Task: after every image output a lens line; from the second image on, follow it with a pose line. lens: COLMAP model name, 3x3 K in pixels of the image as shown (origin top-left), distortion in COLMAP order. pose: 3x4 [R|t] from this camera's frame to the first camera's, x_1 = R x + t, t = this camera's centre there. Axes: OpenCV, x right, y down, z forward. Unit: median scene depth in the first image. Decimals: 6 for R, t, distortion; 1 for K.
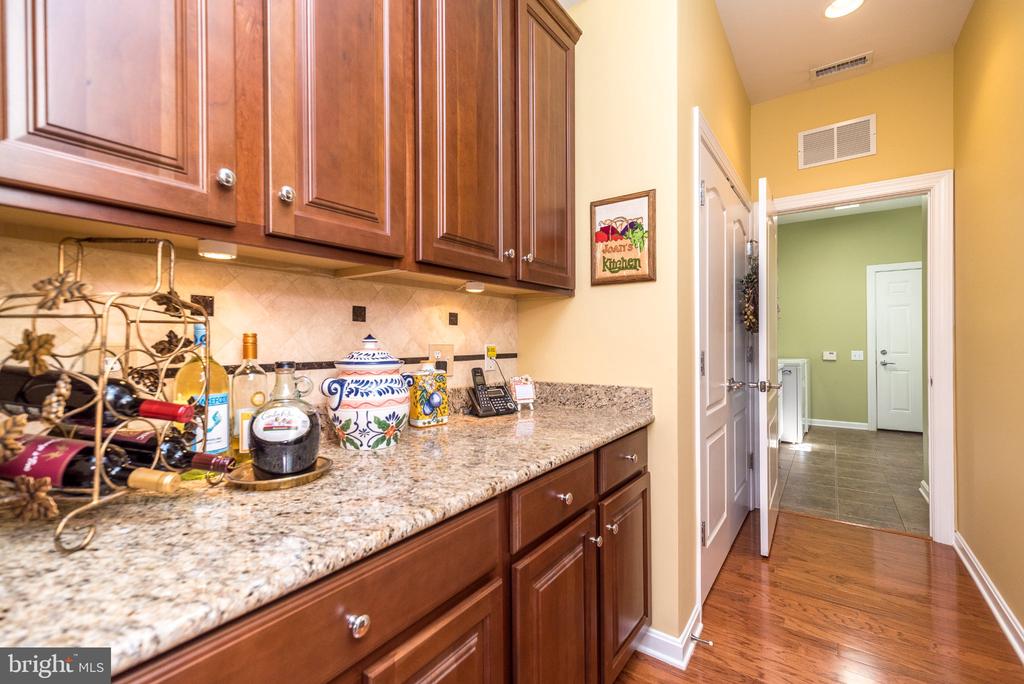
lens RADIAL K [[447.8, 0, 513.2], [0, 447.8, 340.2], [0, 0, 1]] dist [0.007173, 0.000066]
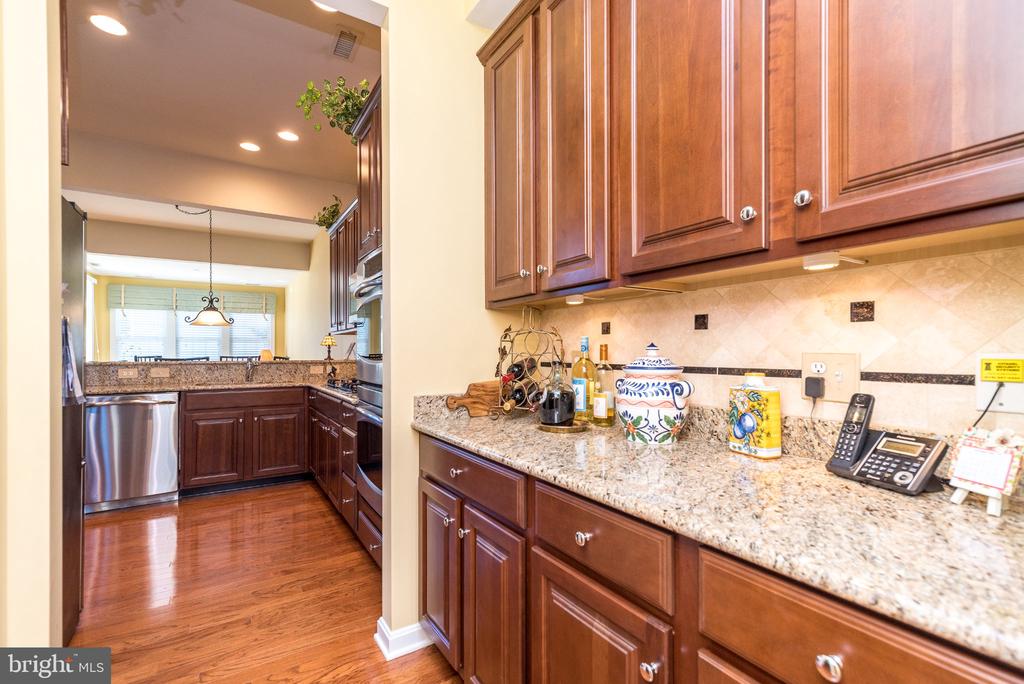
lens RADIAL K [[447.8, 0, 509.4], [0, 447.8, 350.3], [0, 0, 1]] dist [0.007173, 0.000066]
pose [[-0.366997, 0.001865, -0.930220, 0.780632], [0.006995, 0.999975, -0.000755, 0.003626], [0.930196, -0.006784, -0.367001, 0.980977]]
